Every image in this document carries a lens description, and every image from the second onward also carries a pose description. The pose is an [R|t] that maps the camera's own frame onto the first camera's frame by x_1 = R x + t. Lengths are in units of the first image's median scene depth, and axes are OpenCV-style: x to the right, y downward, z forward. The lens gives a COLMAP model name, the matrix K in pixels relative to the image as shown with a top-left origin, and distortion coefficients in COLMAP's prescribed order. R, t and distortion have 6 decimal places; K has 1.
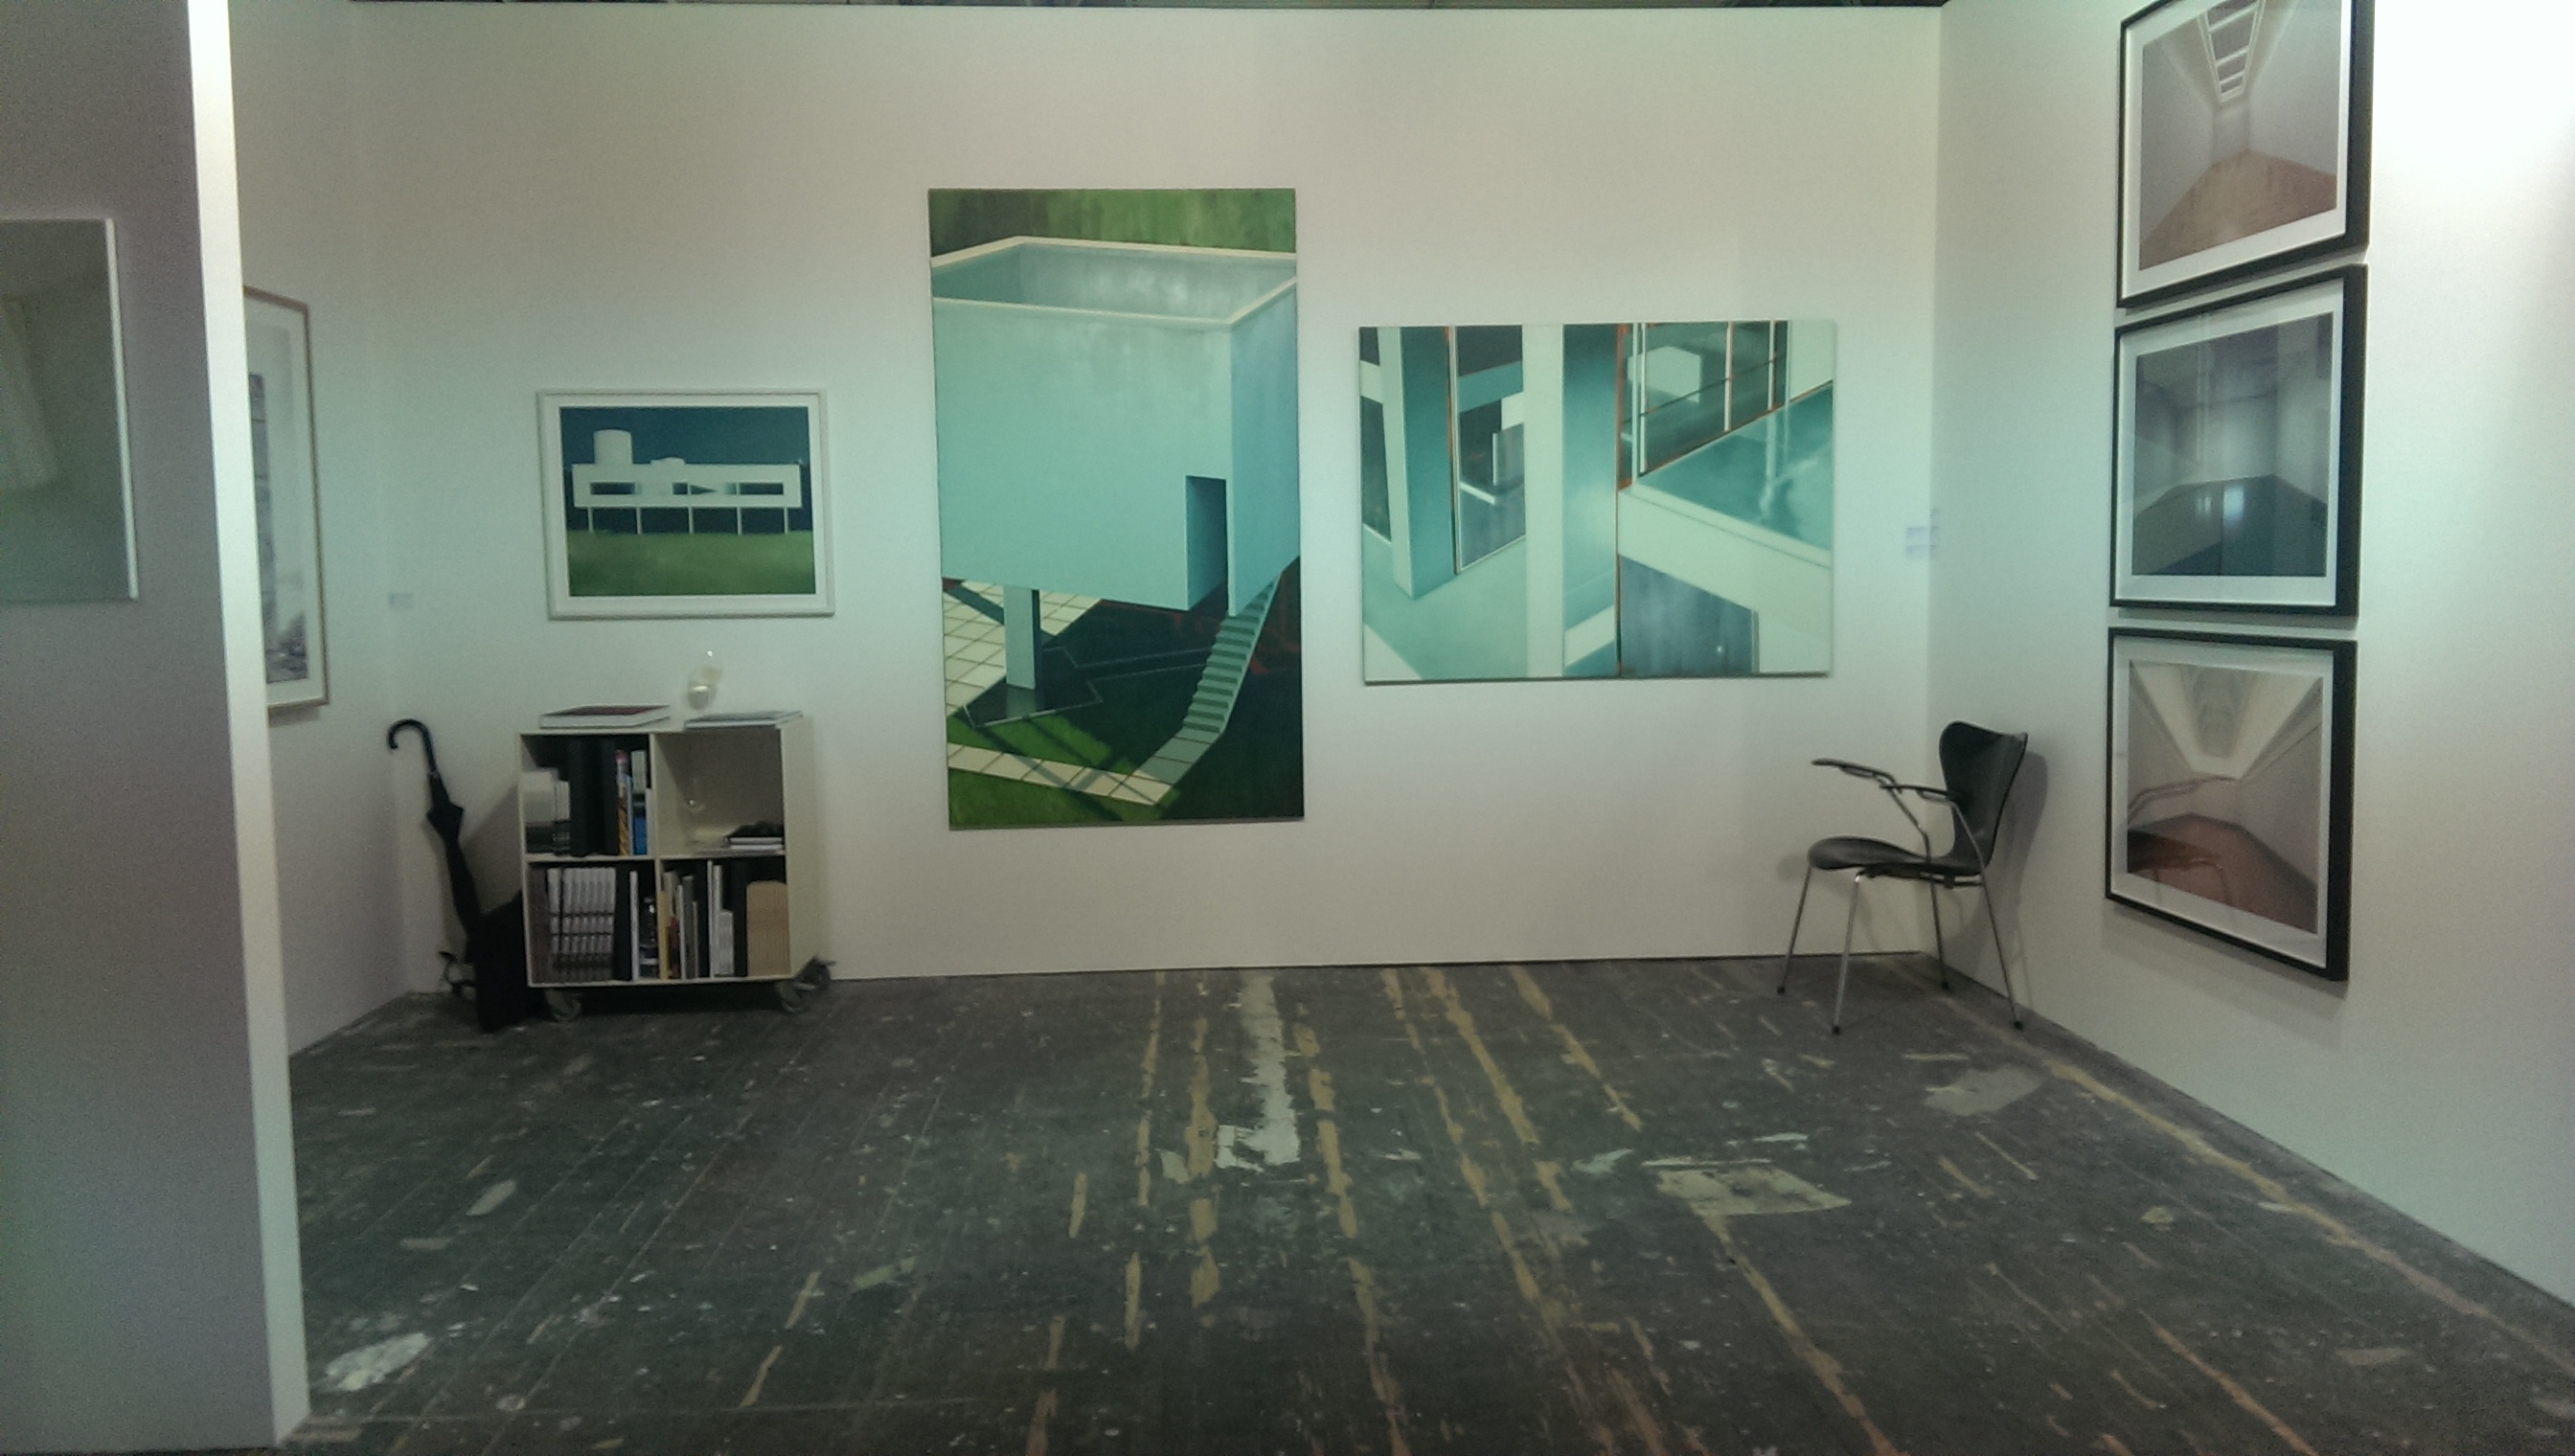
lens RADIAL K [[1797.6, 0, 1287.6], [0, 1797.6, 725.9], [0, 0, 1]] dist [0.006776, -0.034414]
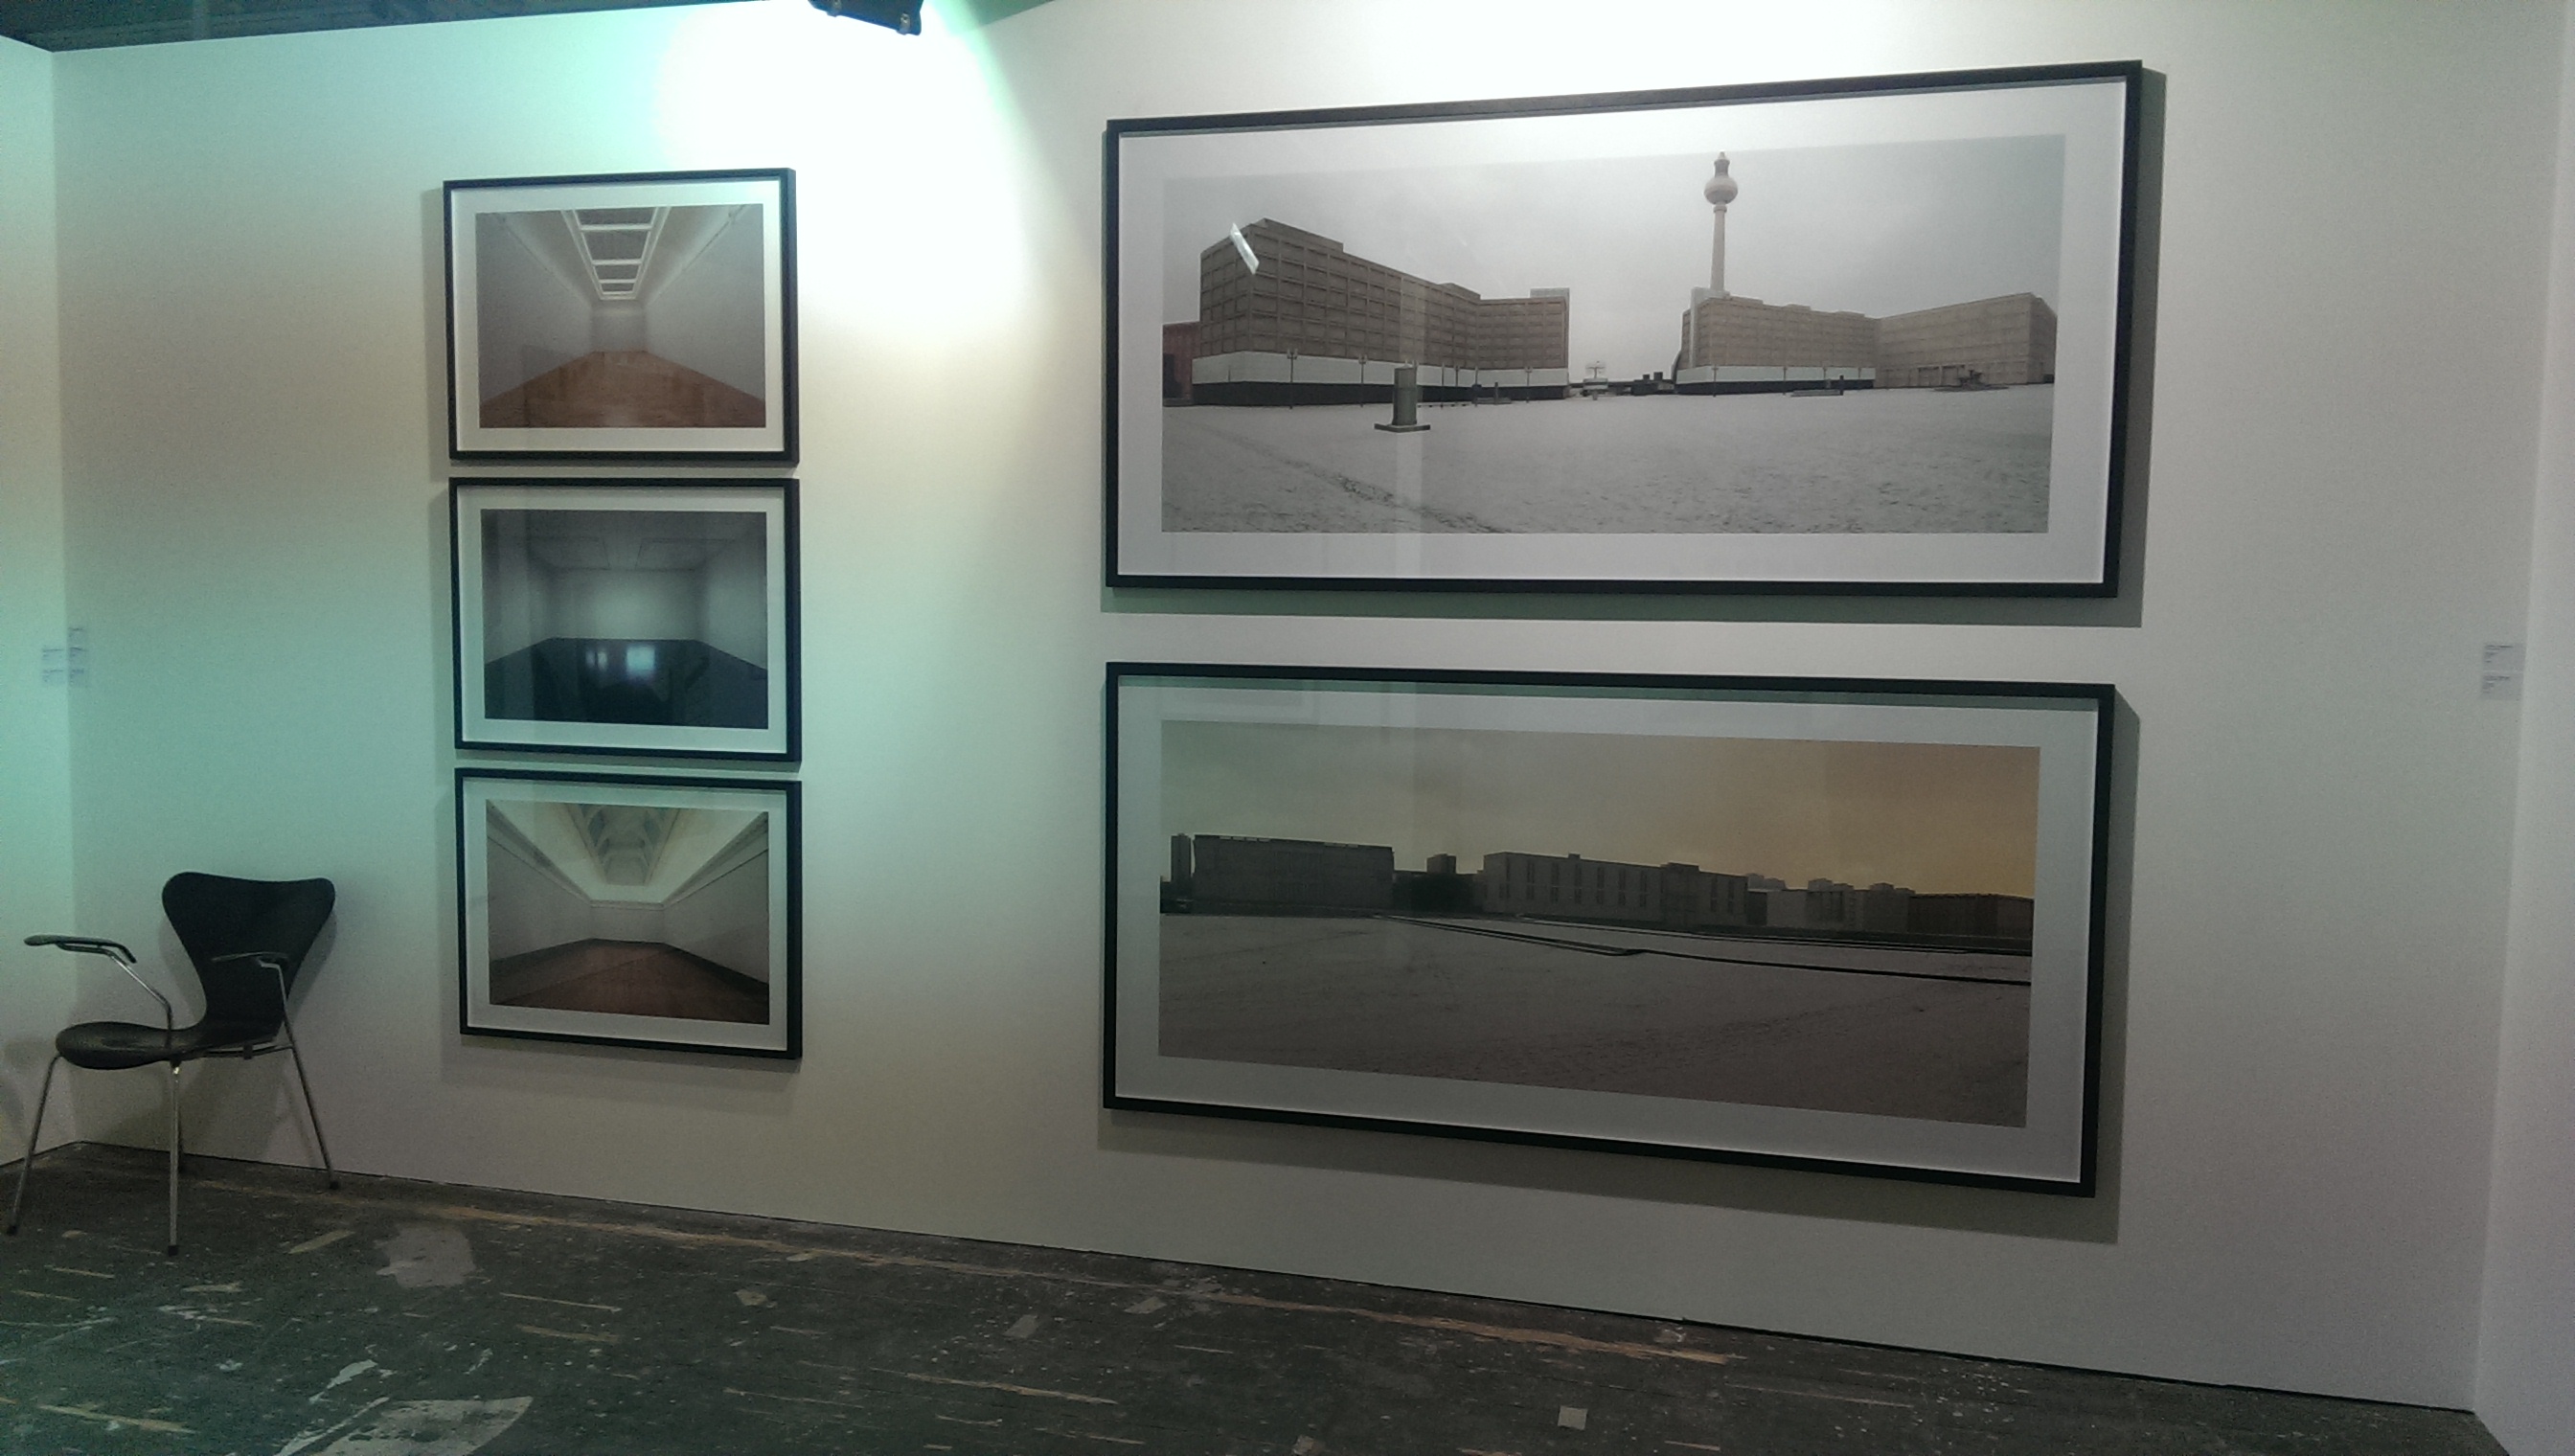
lens RADIAL K [[1797.6, 0, 1287.6], [0, 1797.6, 725.9], [0, 0, 1]] dist [0.006776, -0.034414]
pose [[0.284287, -0.041778, 0.957828, -0.454200], [0.064094, 0.997643, 0.024492, -0.087159], [-0.956594, 0.054428, 0.286295, 0.301337]]
